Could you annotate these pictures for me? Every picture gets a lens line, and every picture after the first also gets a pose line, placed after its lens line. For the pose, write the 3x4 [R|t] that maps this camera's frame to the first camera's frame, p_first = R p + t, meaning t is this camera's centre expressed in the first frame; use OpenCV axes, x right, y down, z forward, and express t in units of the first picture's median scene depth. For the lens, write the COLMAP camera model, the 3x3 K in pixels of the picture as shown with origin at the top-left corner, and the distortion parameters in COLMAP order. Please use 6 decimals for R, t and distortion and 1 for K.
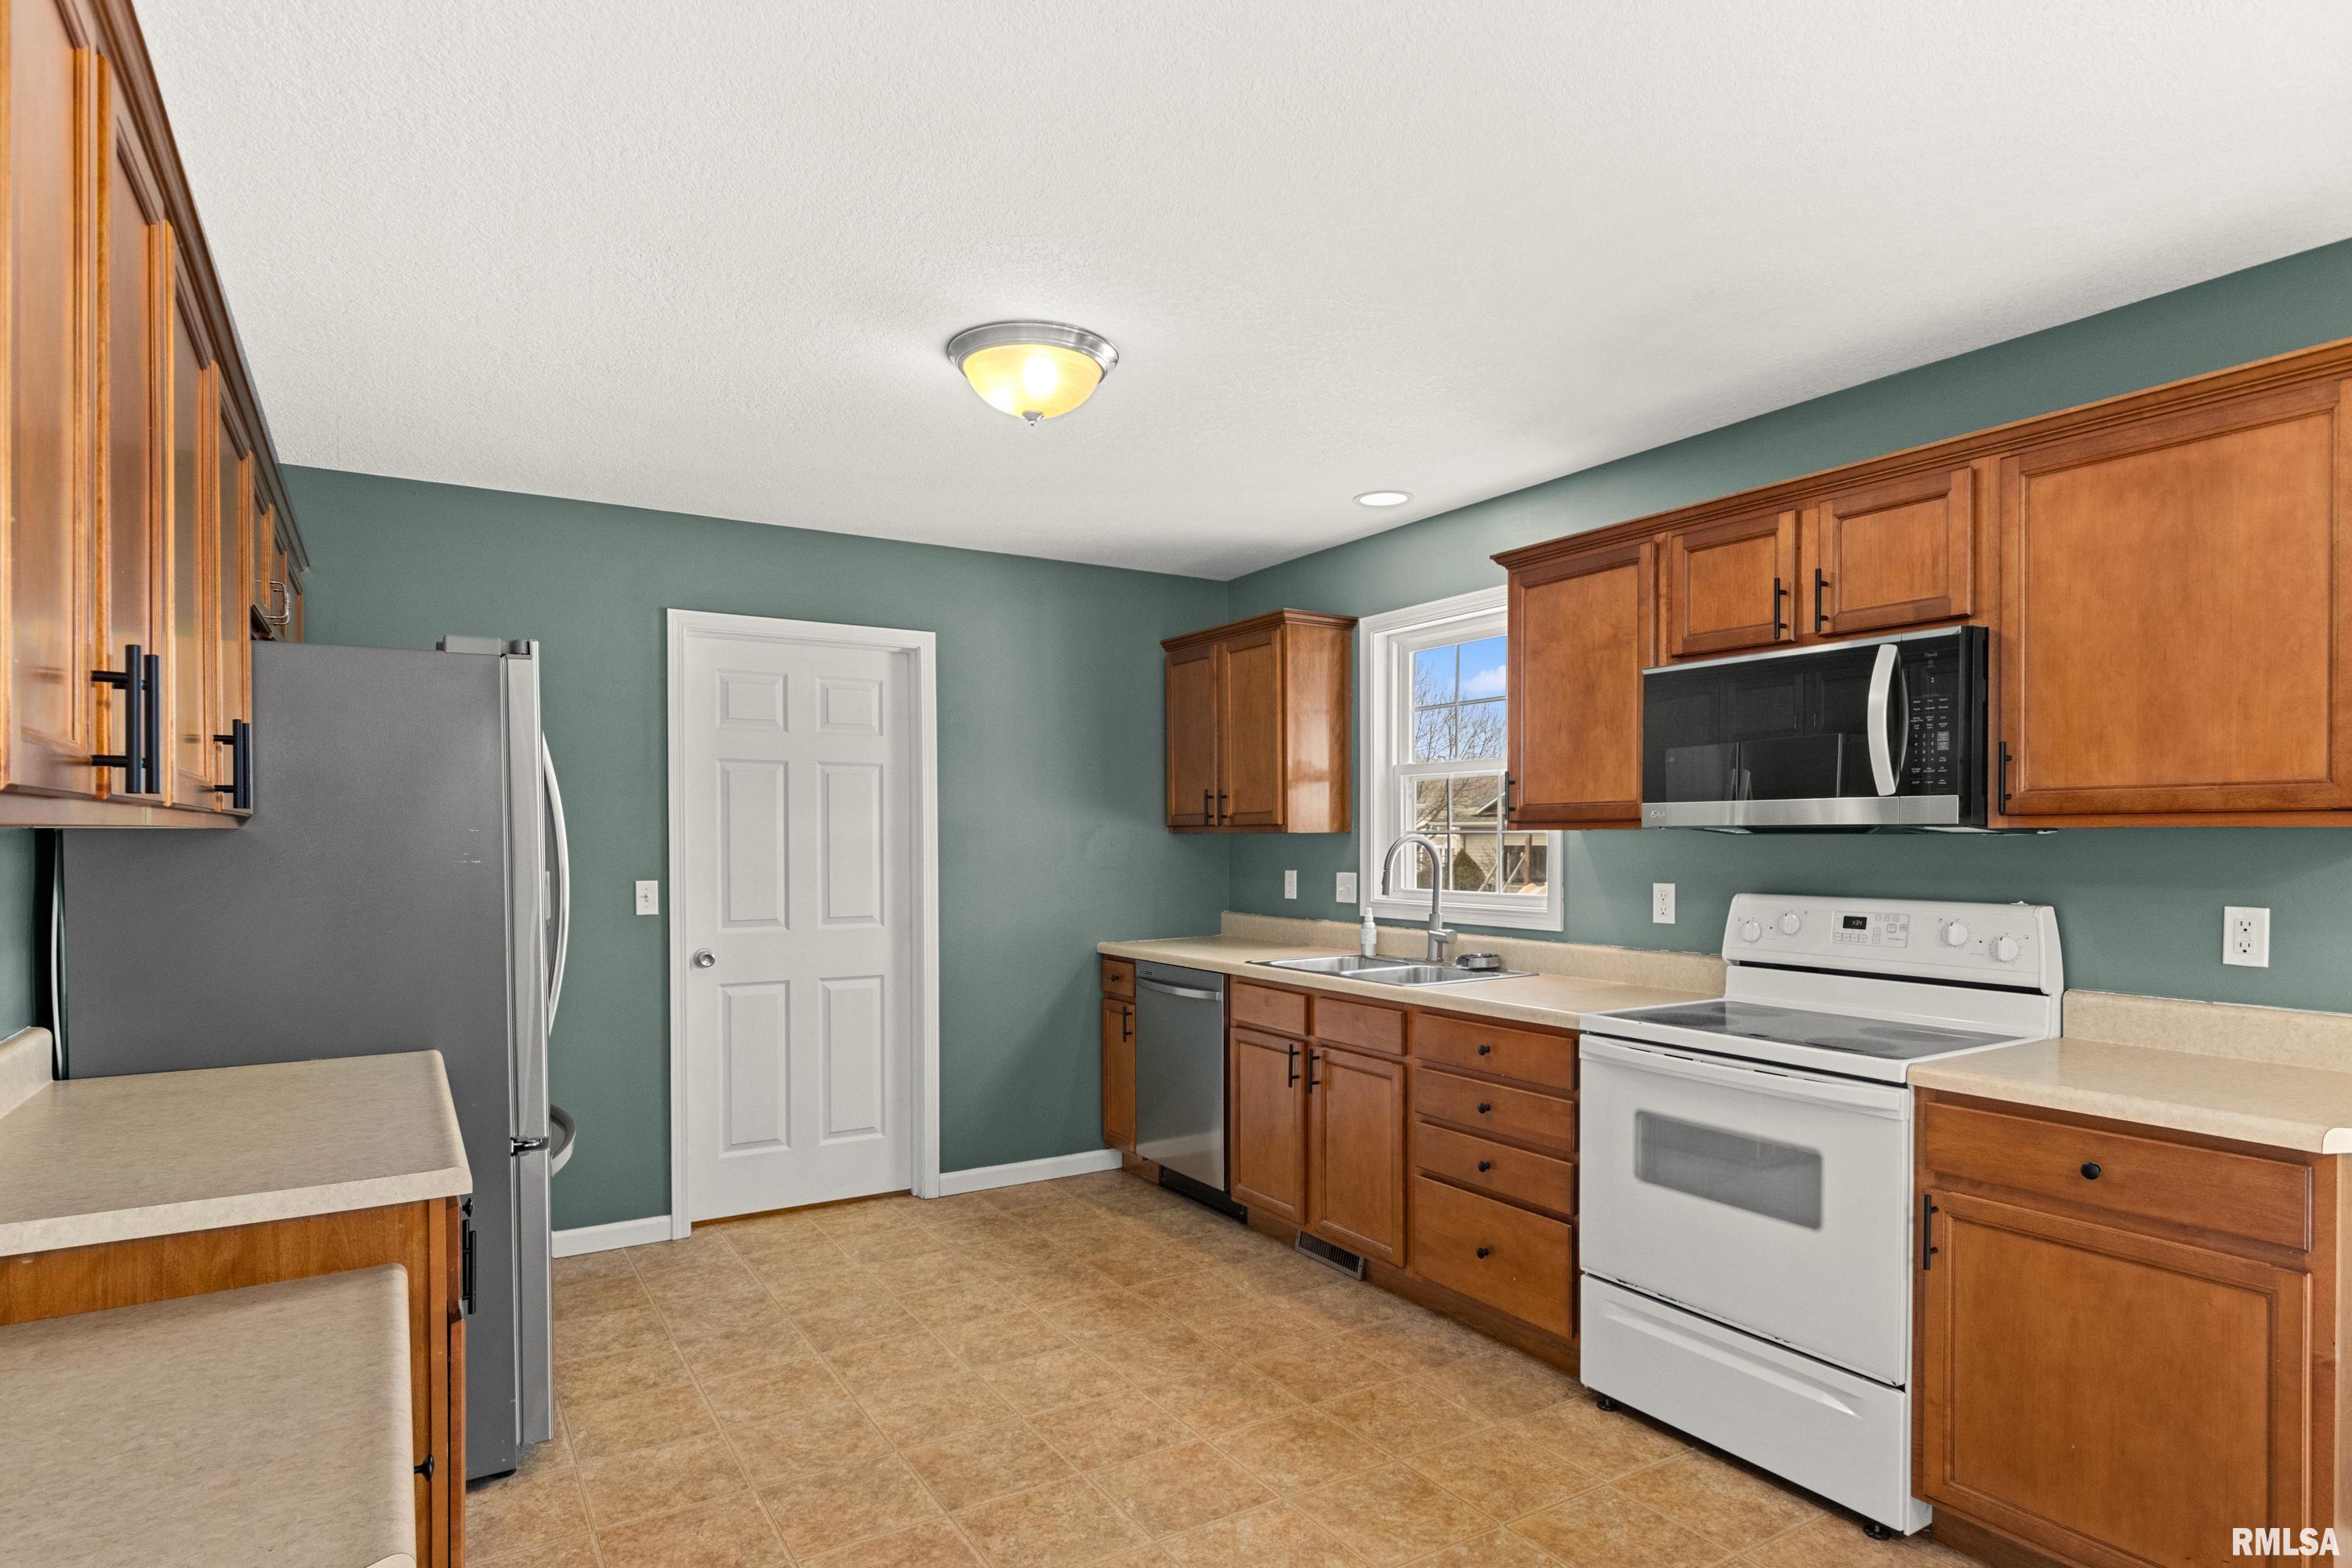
lens RADIAL K [[1258.4, 0, 1173.7], [0, 1258.4, 860.1], [0, 0, 1]] dist [0.004974, -0.000699]
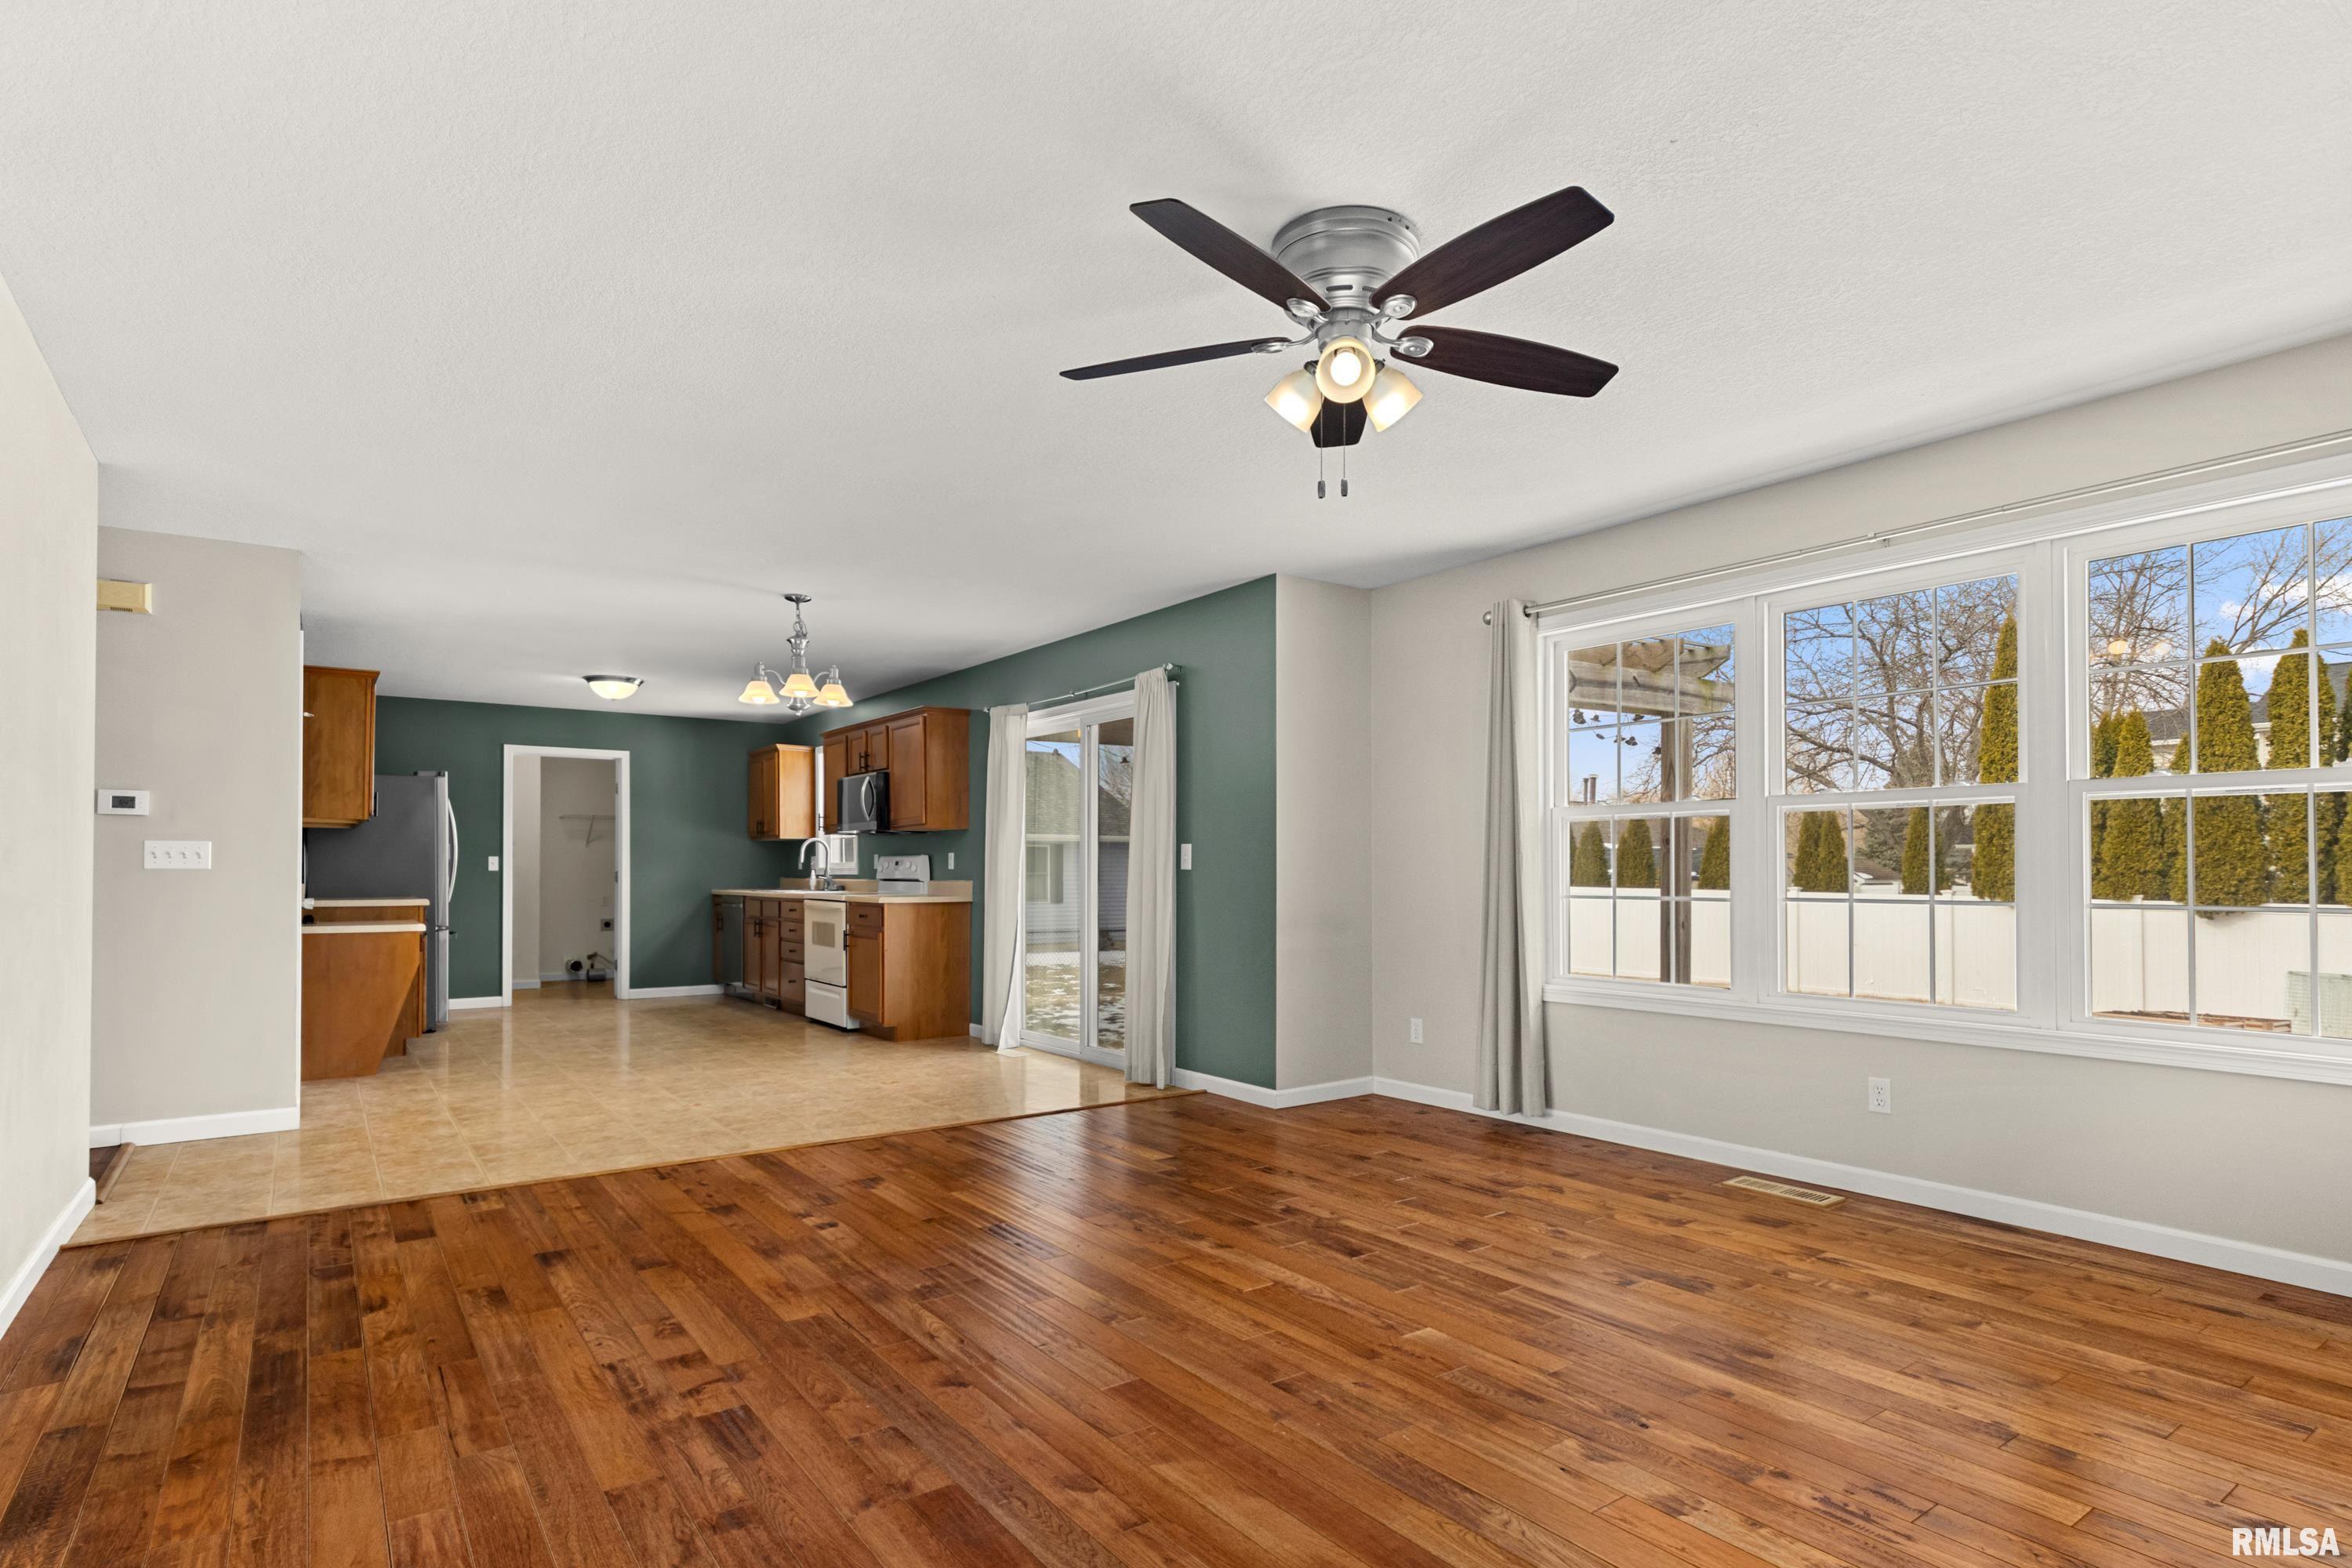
lens RADIAL K [[1199.5, 0, 1180.2], [0, 1199.5, 863.3], [0, 0, 1]] dist [0.000423, -0.001048]
pose [[0.996754, 0.000476, 0.080508, 0.740034], [0.001549, 0.999684, -0.025083, 0.092444], [-0.080494, 0.025126, 0.996438, -1.458320]]
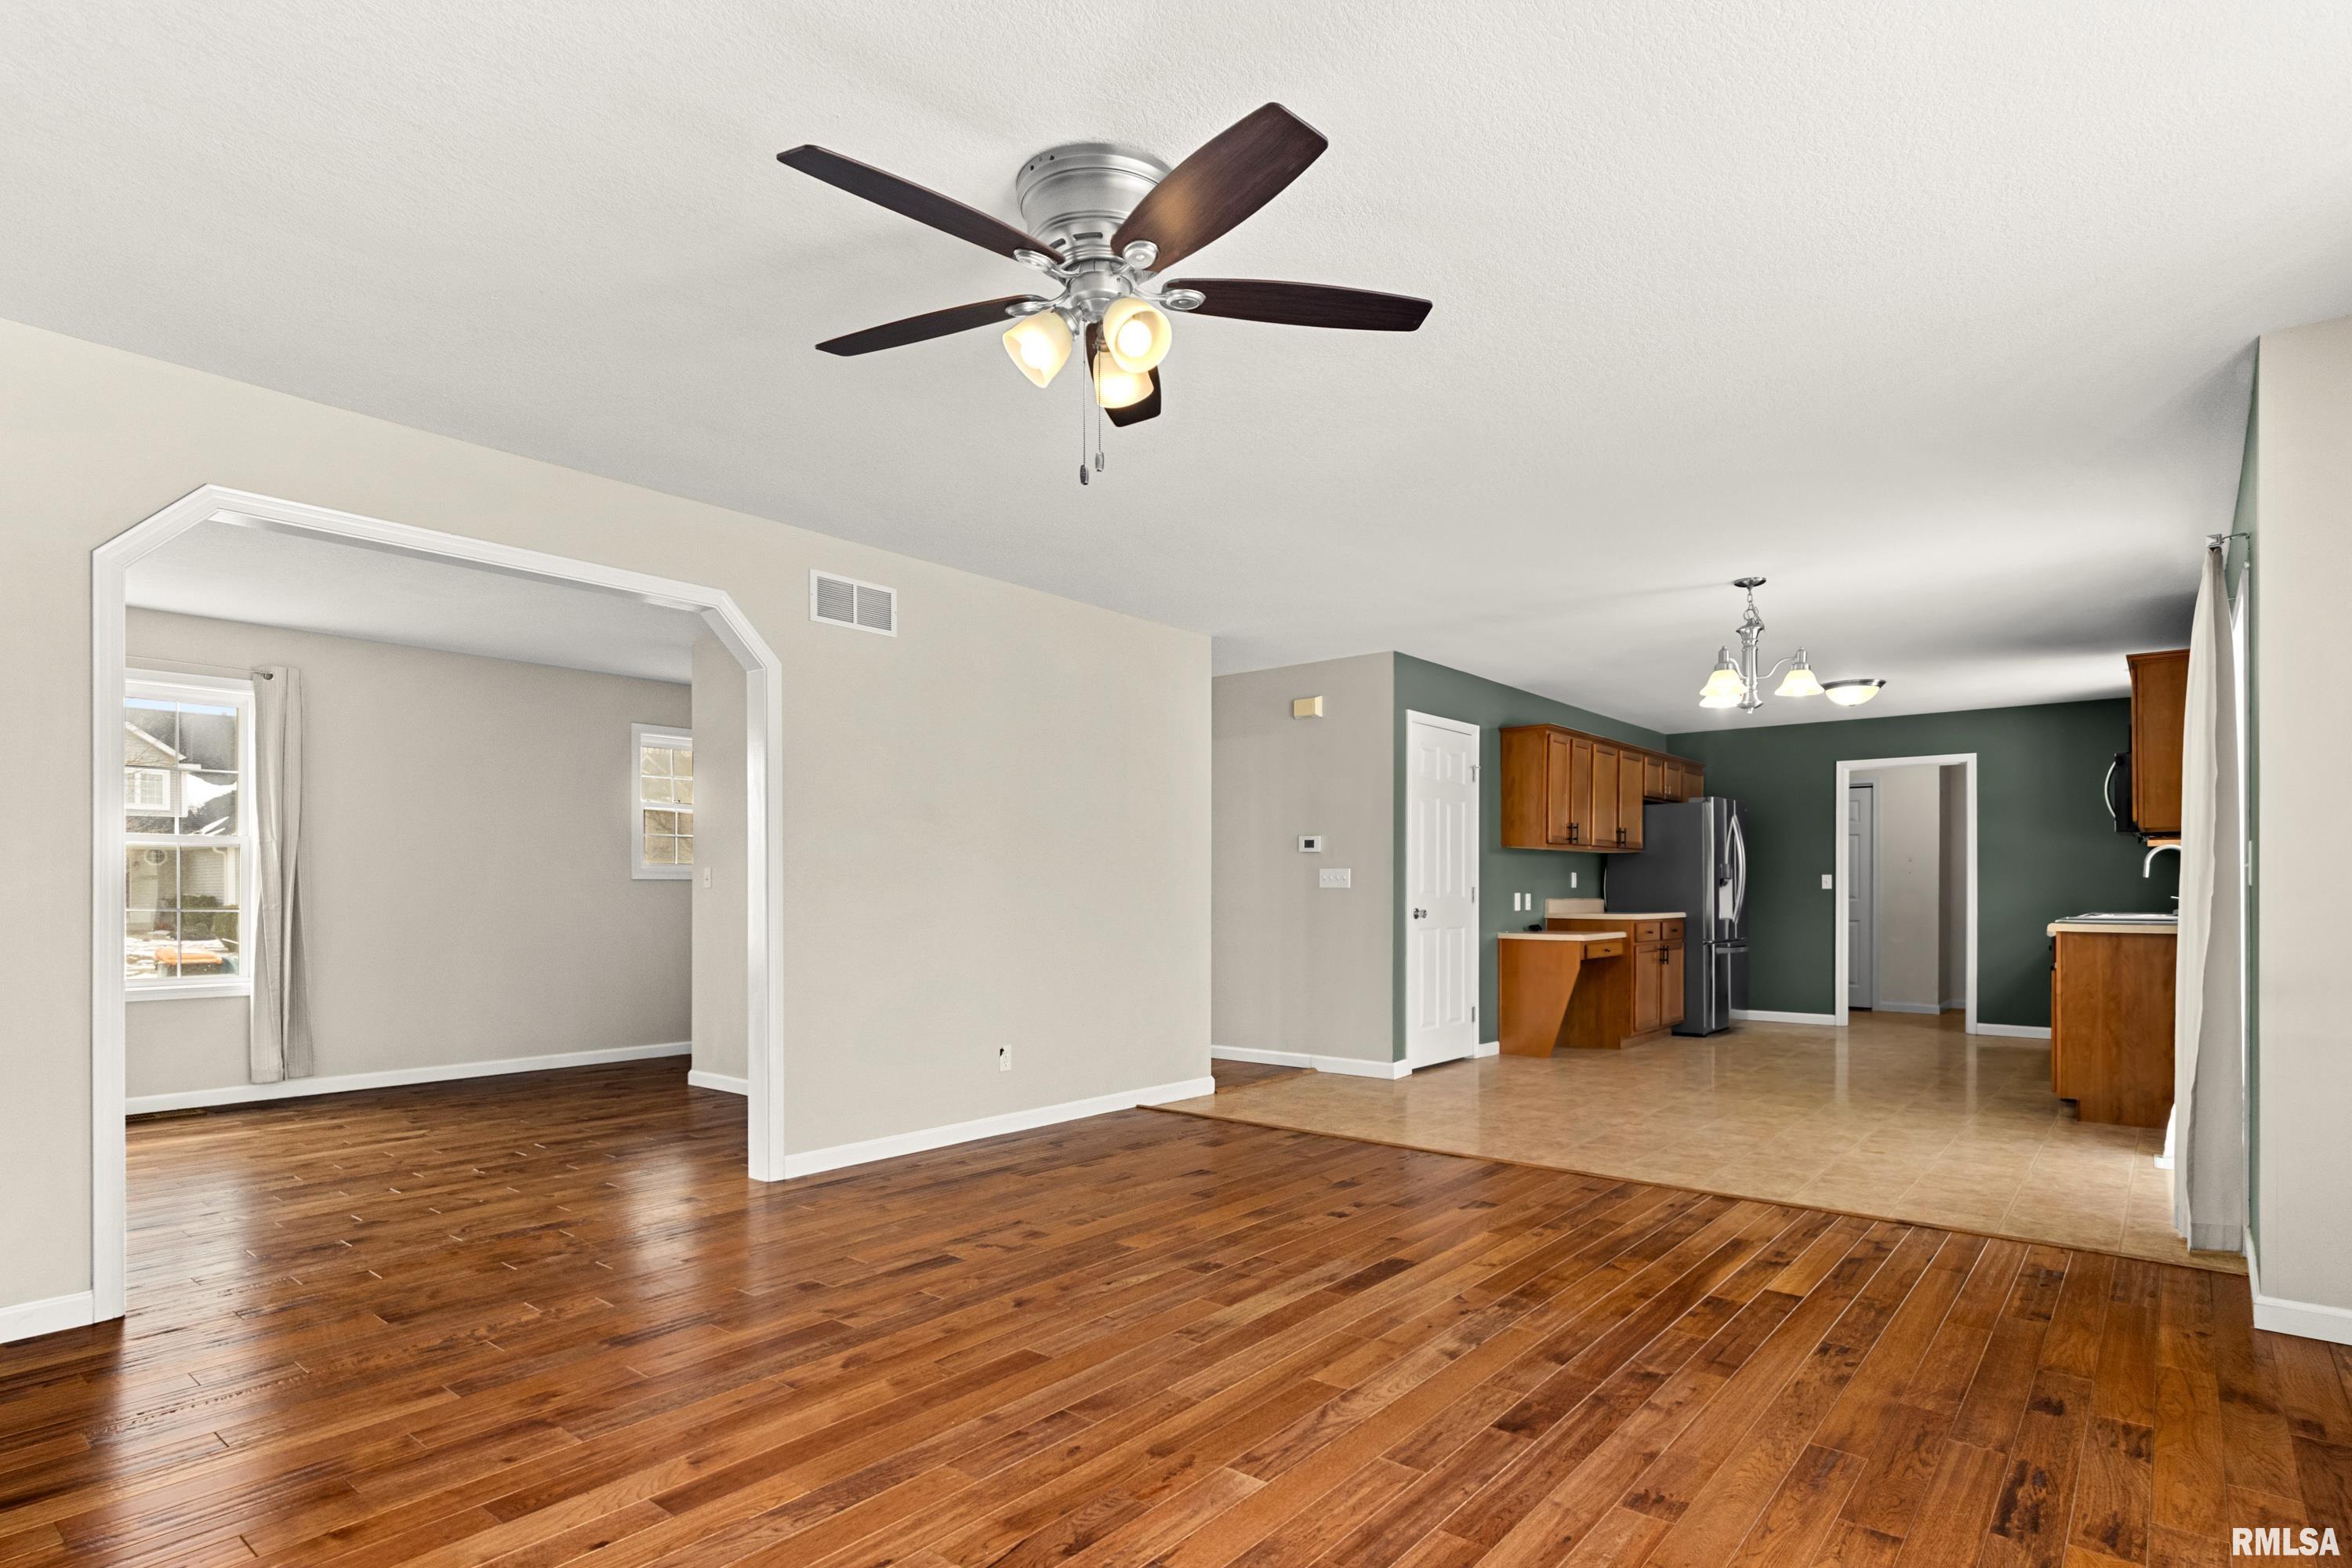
lens RADIAL K [[1214.0, 0, 1172.9], [0, 1214.0, 892.2], [0, 0, 1]] dist [0.003598, 0.000328]
pose [[0.322346, 0.001301, -0.946621, 1.447369], [-0.017224, 0.999842, -0.004491, 0.085130], [0.946465, 0.017752, 0.322318, -0.981570]]
